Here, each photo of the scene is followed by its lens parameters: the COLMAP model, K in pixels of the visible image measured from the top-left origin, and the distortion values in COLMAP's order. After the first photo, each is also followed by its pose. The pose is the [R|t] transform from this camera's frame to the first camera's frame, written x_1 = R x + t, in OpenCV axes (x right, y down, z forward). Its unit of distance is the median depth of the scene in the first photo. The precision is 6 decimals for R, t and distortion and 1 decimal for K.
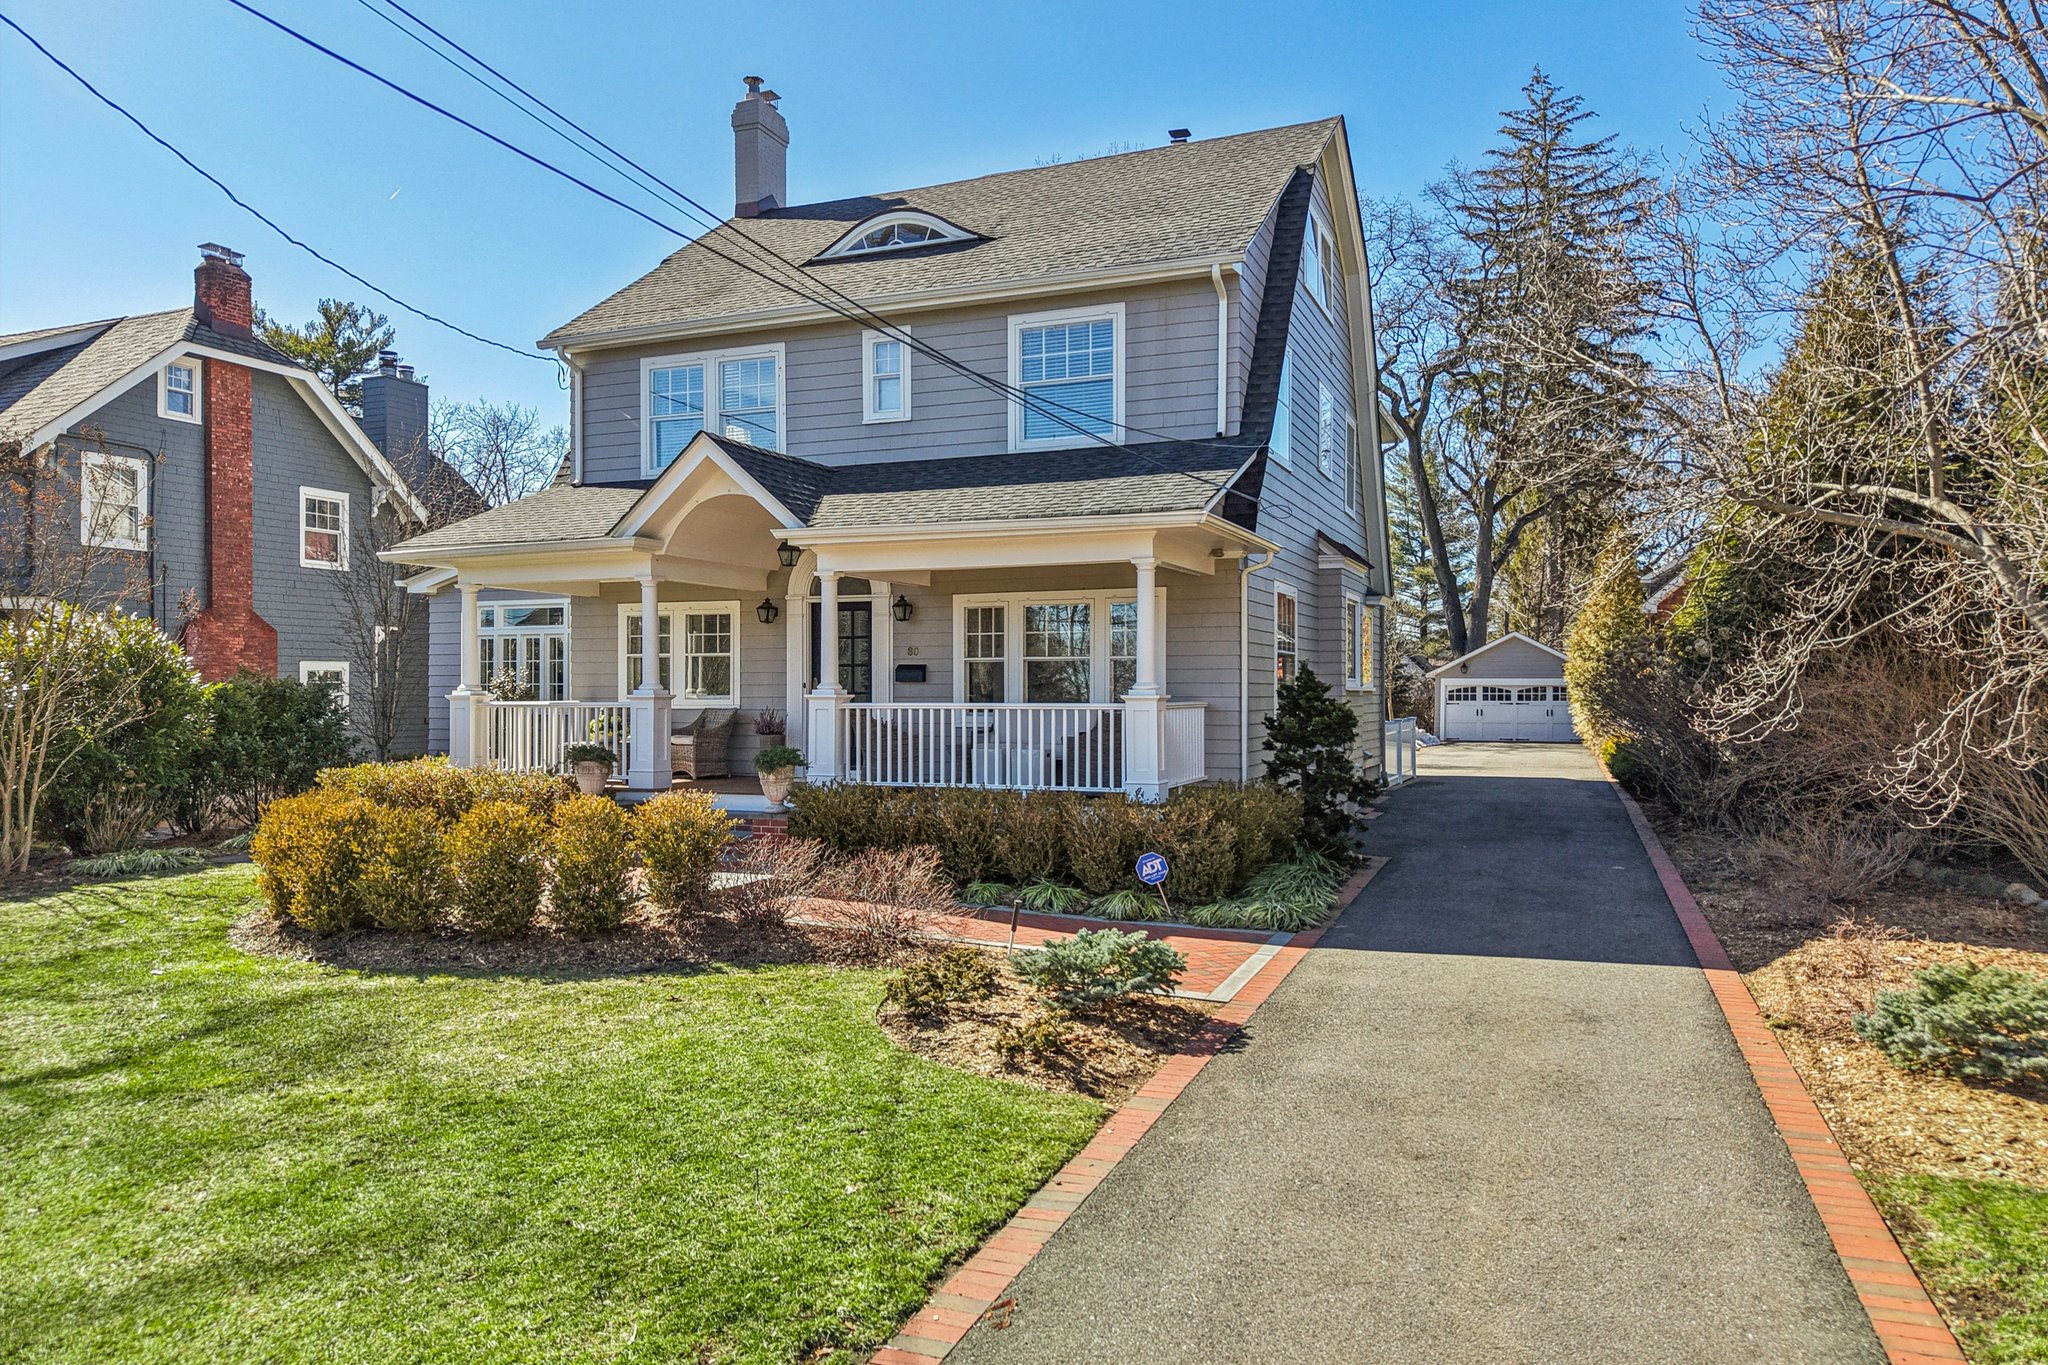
lens RADIAL K [[1353.7, 0, 1013.5], [0, 1353.7, 680.8], [0, 0, 1]] dist [0.016798, 0.000778]
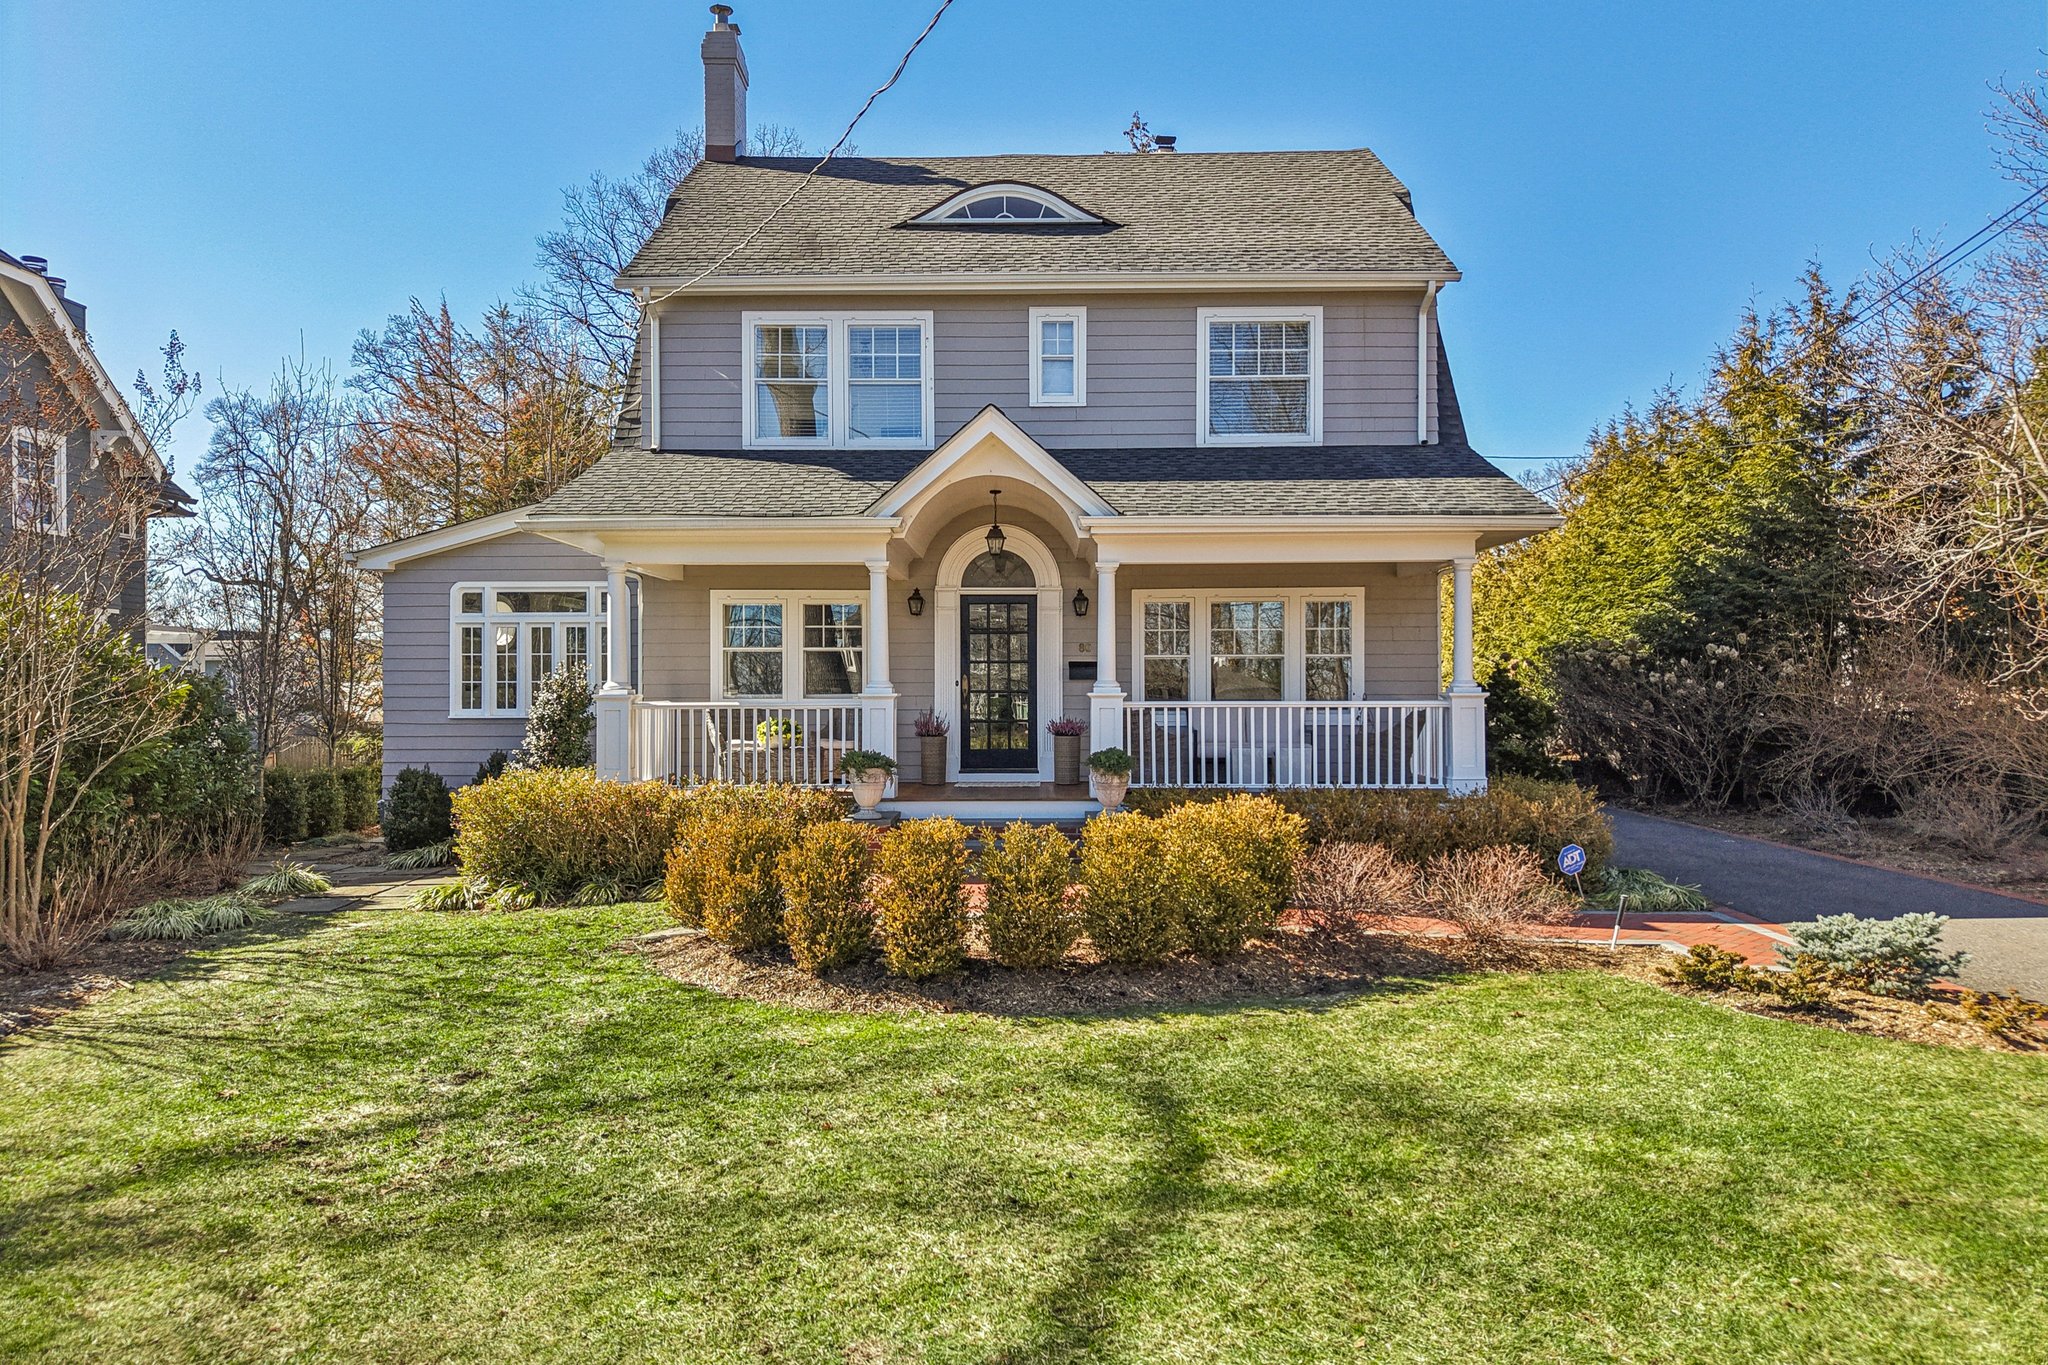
lens RADIAL K [[1353.7, 0, 1013.5], [0, 1353.7, 680.8], [0, 0, 1]] dist [0.016798, 0.000778]
pose [[0.932550, 0.000927, 0.361039, -0.479303], [-0.001478, 0.999998, 0.001248, 0.000591], [-0.361038, -0.001698, 0.932550, 0.128921]]
